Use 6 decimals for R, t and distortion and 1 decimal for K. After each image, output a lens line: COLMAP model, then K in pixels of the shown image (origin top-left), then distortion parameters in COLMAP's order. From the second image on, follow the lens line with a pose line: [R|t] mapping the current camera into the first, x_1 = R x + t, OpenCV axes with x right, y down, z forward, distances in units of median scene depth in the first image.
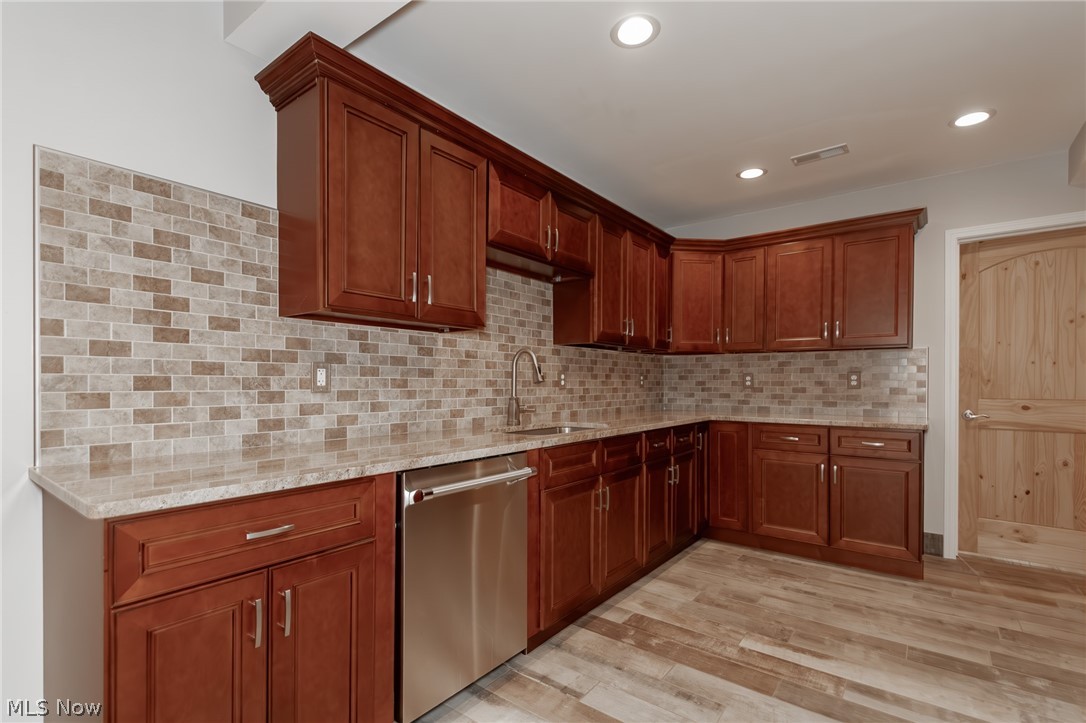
lens RADIAL K [[506.0, 0, 547.1], [0, 506.0, 373.3], [0, 0, 1]] dist [0.001593, -0.000110]
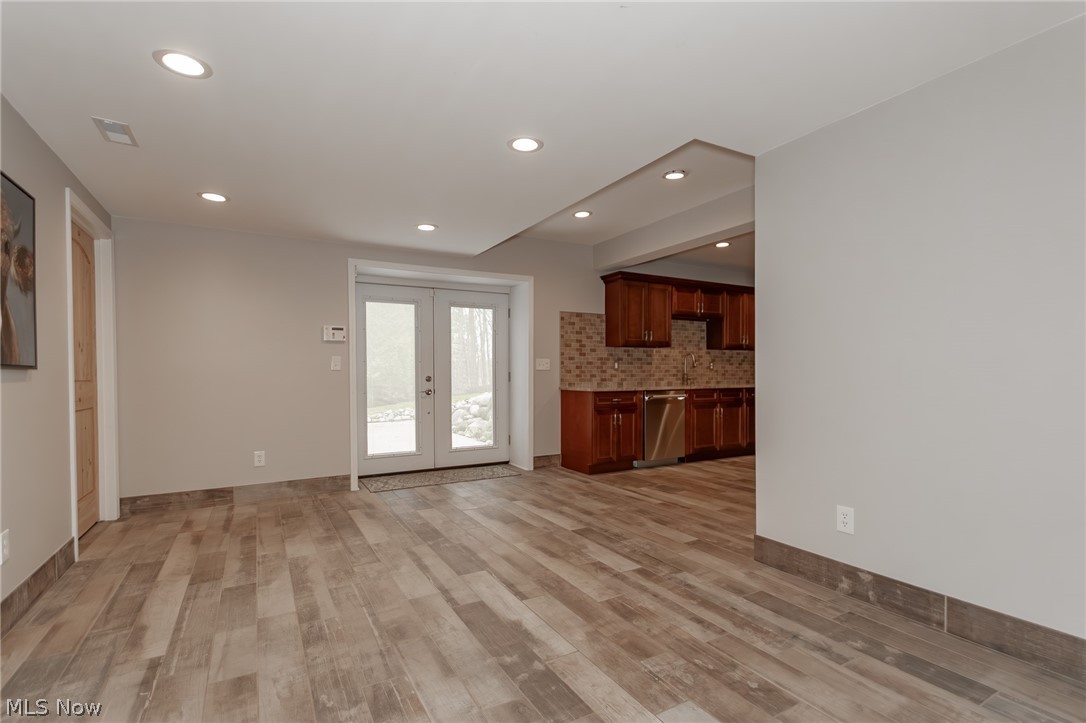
lens RADIAL K [[506.0, 0, 547.1], [0, 506.0, 373.3], [0, 0, 1]] dist [0.001593, -0.000110]
pose [[0.916353, -0.001522, -0.400367, 0.384820], [0.010906, 0.999717, 0.021161, -0.012936], [0.400222, -0.023757, 0.916110, -1.906073]]
